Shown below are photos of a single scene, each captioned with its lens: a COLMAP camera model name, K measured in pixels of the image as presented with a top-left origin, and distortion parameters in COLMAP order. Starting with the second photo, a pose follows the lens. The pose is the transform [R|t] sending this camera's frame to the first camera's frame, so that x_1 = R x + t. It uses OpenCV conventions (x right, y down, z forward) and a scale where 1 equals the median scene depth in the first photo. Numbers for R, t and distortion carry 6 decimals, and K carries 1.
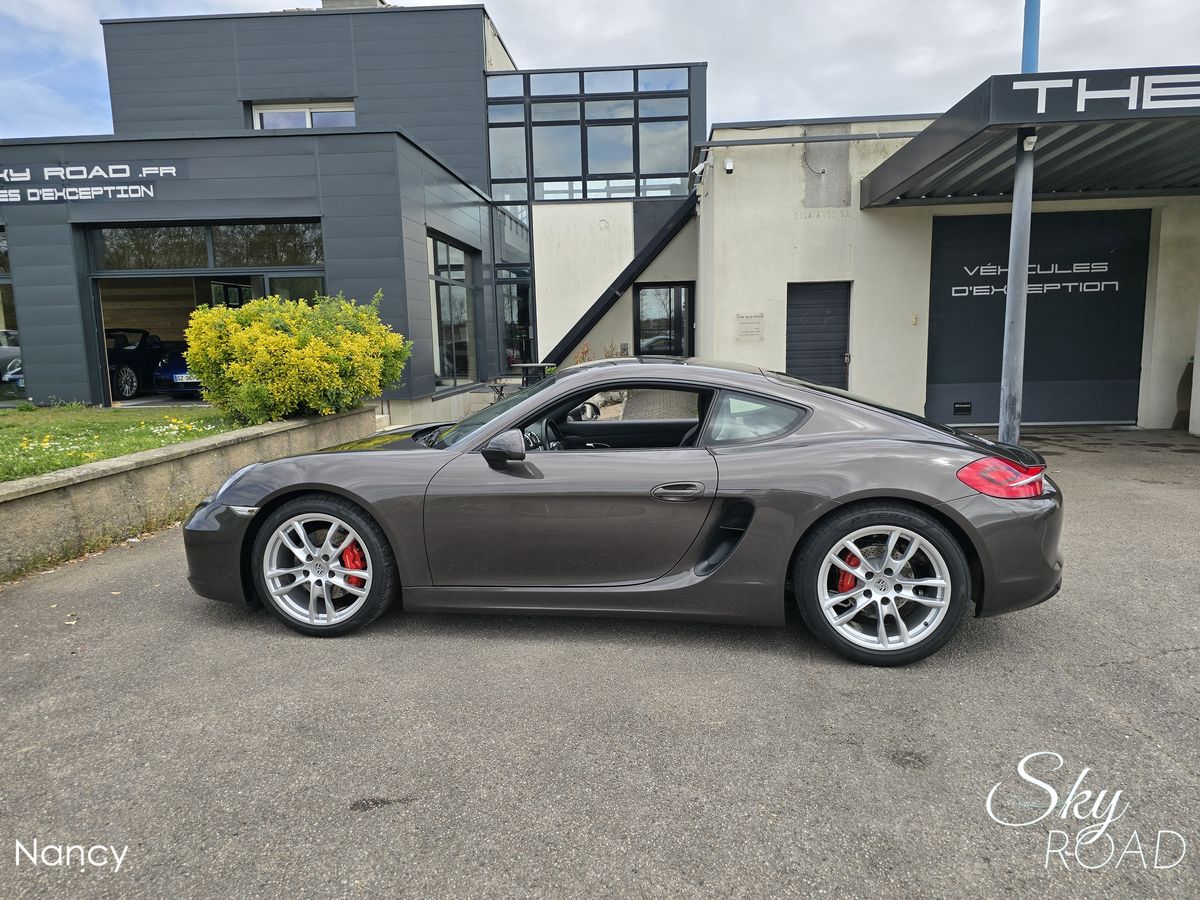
lens RADIAL K [[803.9, 0, 611.8], [0, 803.9, 445.9], [0, 0, 1]] dist [0.051373, -0.044099]
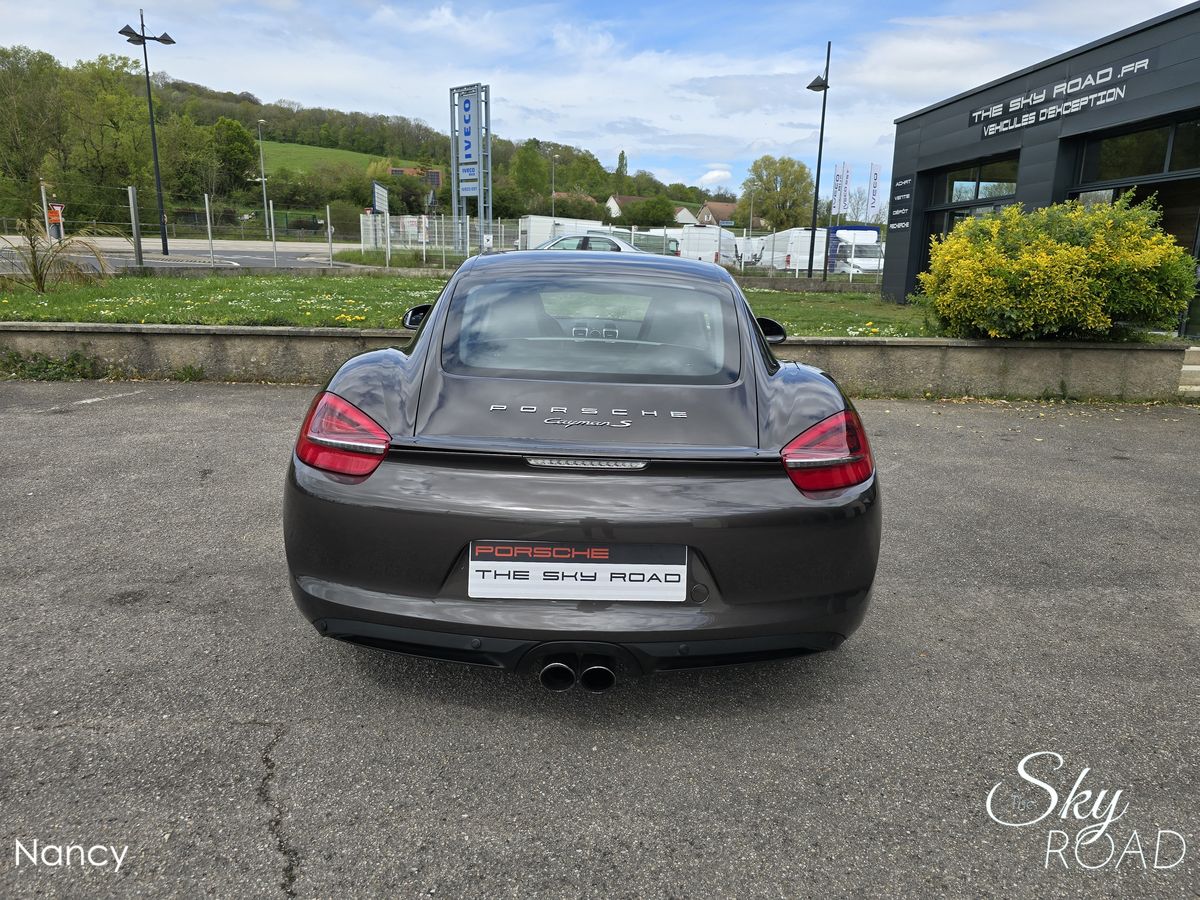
lens RADIAL K [[803.9, 0, 611.8], [0, 803.9, 445.9], [0, 0, 1]] dist [0.051373, -0.044099]
pose [[0.151975, 0.244003, -0.957792, 0.328365], [-0.160953, 0.962223, 0.219593, -0.036844], [0.975191, 0.120787, 0.185507, 0.313143]]
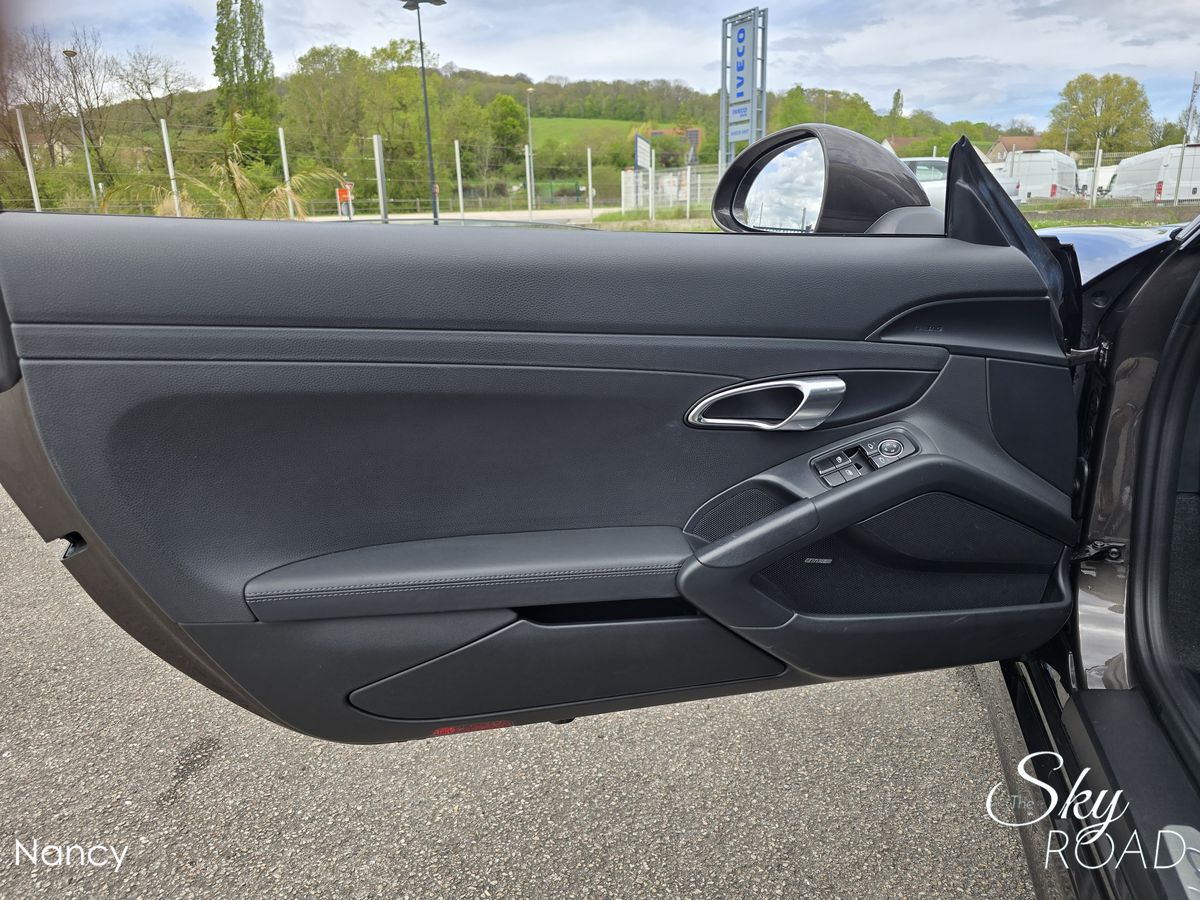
lens RADIAL K [[812.4, 0, 600.0], [0, 812.4, 450.0], [0, 0, 1]] dist [0.049015, -0.045827]
pose [[-0.161043, 0.288802, -0.943747, 0.030982], [-0.103571, 0.946003, 0.307166, 0.002998], [0.981498, 0.147212, -0.122436, 0.266325]]
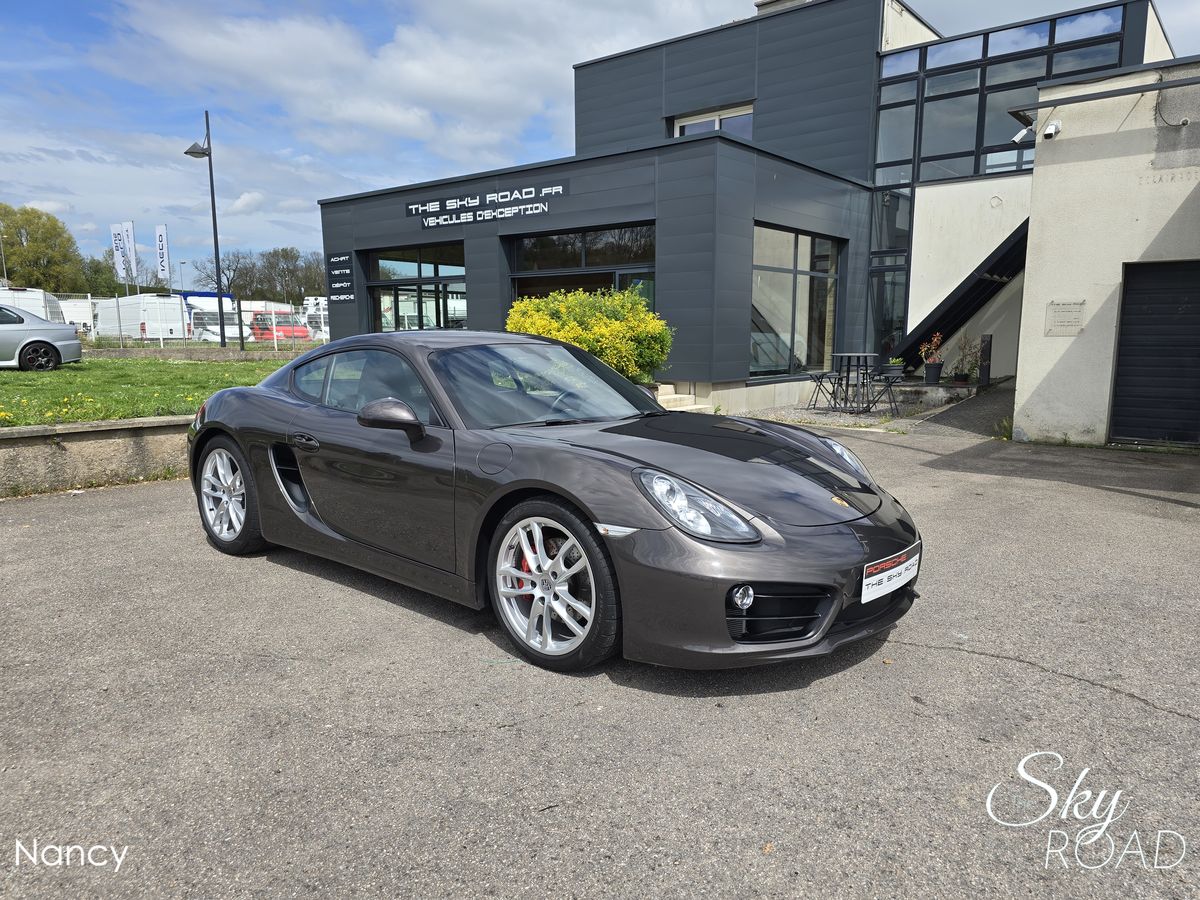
lens RADIAL K [[824.6, 0, 603.0], [0, 824.6, 463.3], [0, 0, 1]] dist [0.053035, -0.045863]
pose [[0.815373, 0.108959, -0.568591, 0.283389], [-0.094506, 0.994006, 0.054957, 0.004625], [0.571171, 0.008925, 0.820783, -0.004567]]
